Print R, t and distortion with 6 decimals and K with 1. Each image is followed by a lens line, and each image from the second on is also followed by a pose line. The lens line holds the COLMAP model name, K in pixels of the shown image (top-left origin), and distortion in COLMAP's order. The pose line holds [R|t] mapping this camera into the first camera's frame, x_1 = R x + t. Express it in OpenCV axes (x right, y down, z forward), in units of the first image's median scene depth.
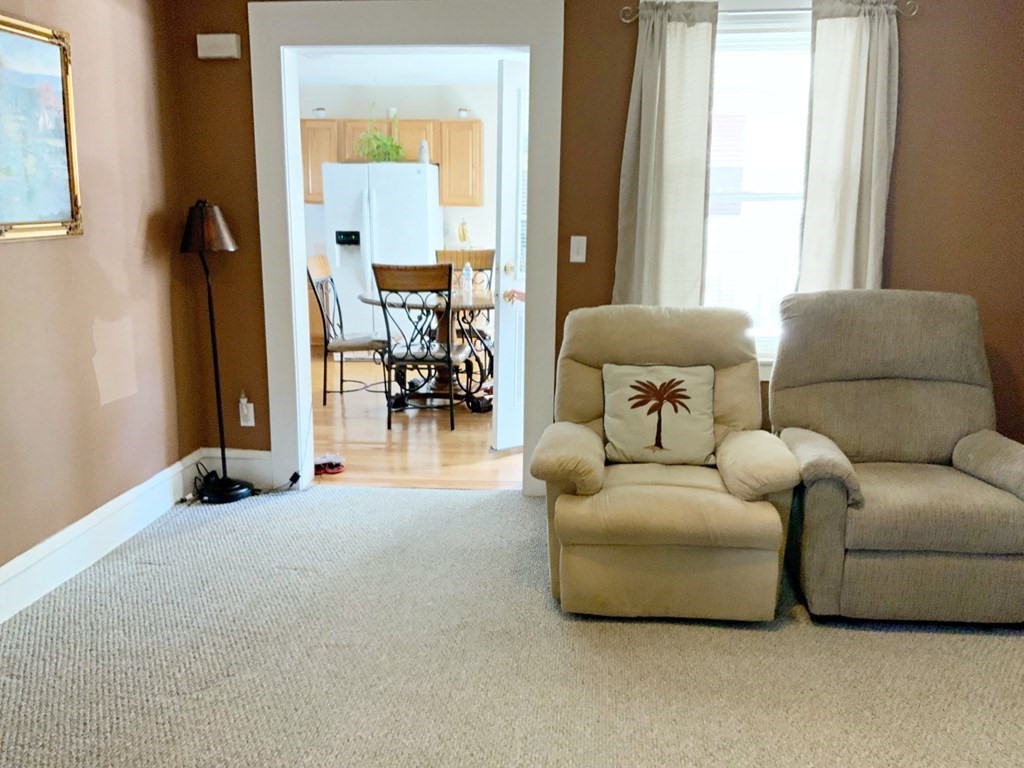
lens RADIAL K [[855.4, 0, 528.3], [0, 855.4, 383.1], [0, 0, 1]] dist [0.062262, -0.001466]
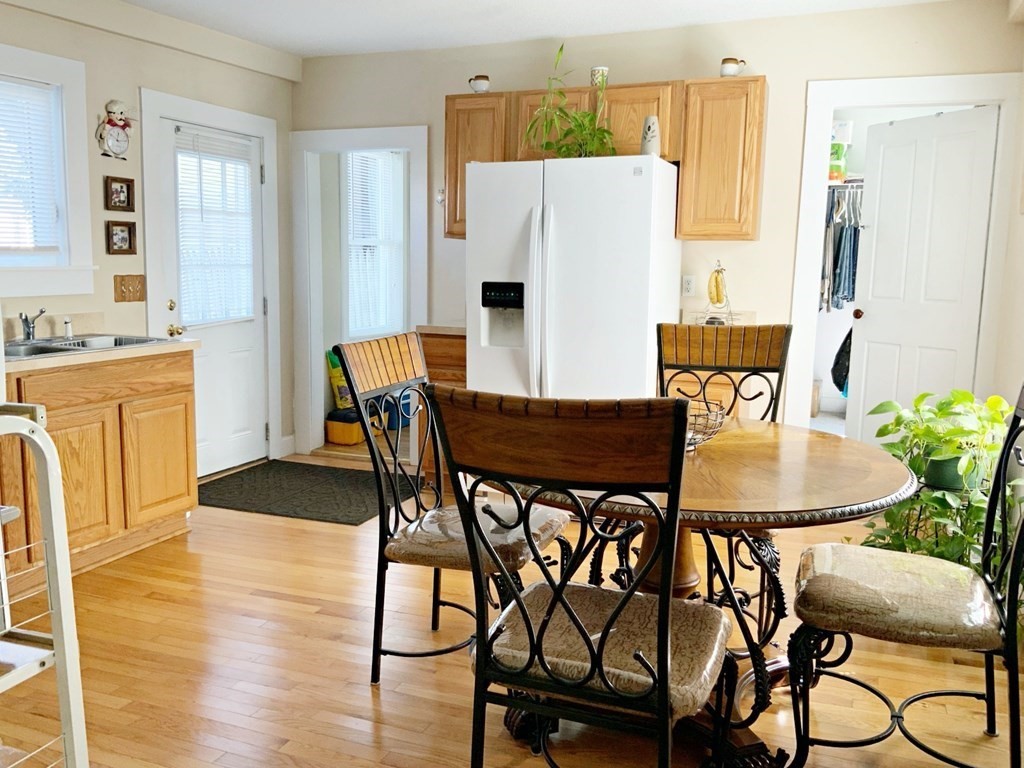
lens RADIAL K [[855.4, 0, 528.3], [0, 855.4, 383.1], [0, 0, 1]] dist [0.062262, -0.001466]
pose [[0.960766, 0.044668, -0.273739, -0.040943], [-0.061166, 0.996771, -0.052031, -0.083049], [0.270531, 0.066733, 0.960396, 0.468605]]
